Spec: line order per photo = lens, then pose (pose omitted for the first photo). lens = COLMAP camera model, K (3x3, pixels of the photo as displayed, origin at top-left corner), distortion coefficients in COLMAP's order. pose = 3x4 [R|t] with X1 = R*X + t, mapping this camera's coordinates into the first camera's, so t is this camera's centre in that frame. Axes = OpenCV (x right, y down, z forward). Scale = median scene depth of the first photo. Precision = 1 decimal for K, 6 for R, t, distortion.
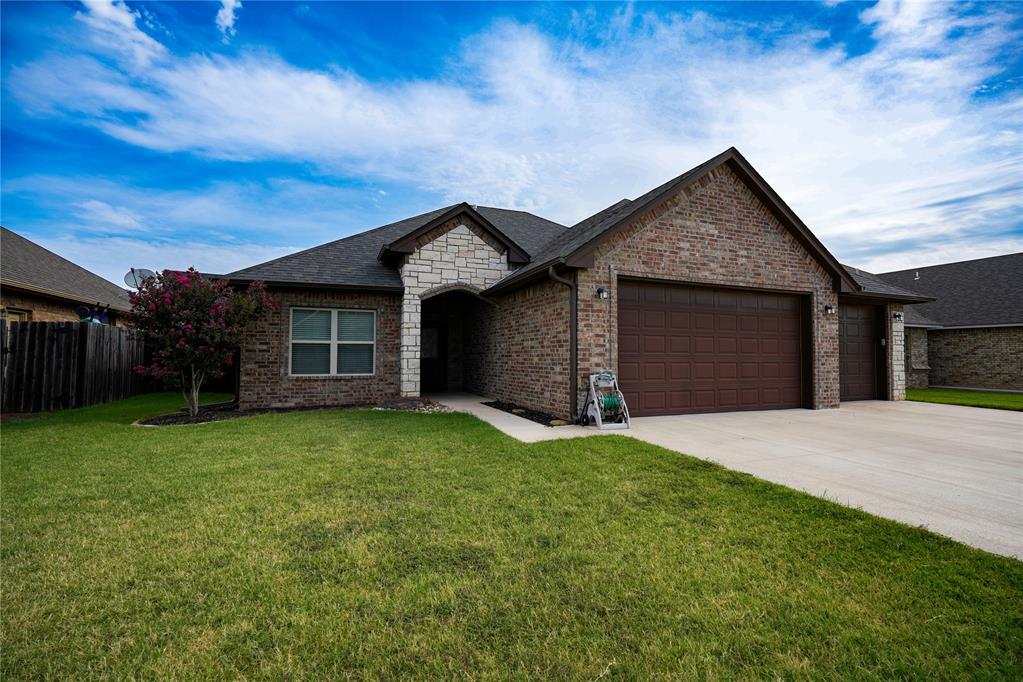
lens RADIAL K [[456.9, 0, 511.5], [0, 456.9, 341.0], [0, 0, 1]] dist [-0.018942, 0.009371]
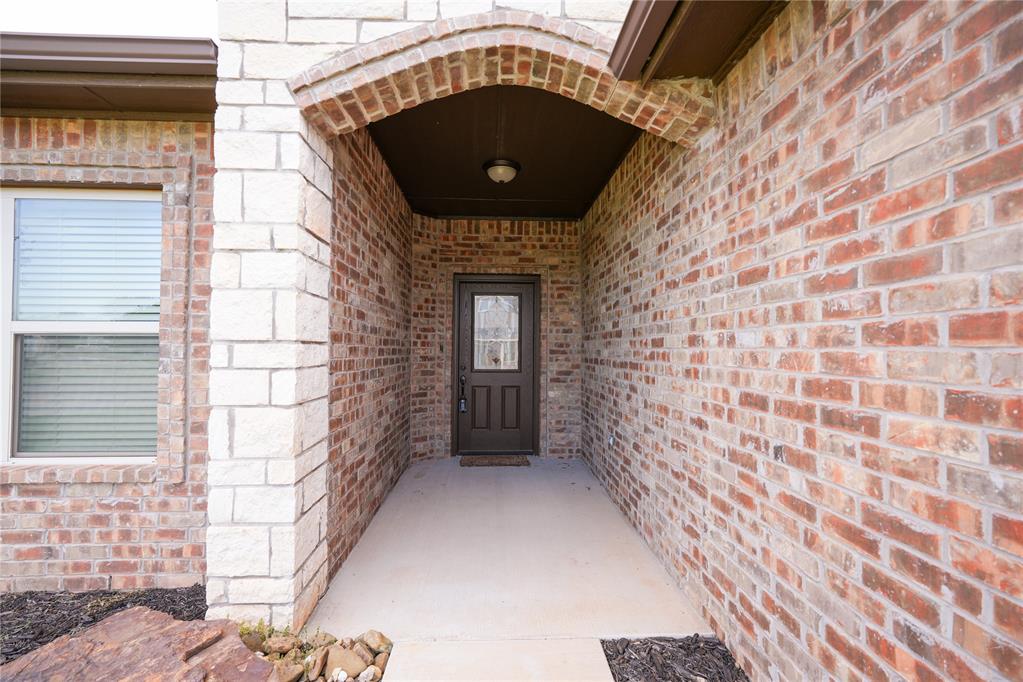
lens RADIAL K [[456.9, 0, 511.5], [0, 456.9, 341.0], [0, 0, 1]] dist [-0.018942, 0.009371]
pose [[0.943711, -0.000422, -0.330770, -0.049654], [0.006318, 0.999840, 0.016751, 0.007730], [0.330710, -0.017898, 0.943563, 0.852813]]
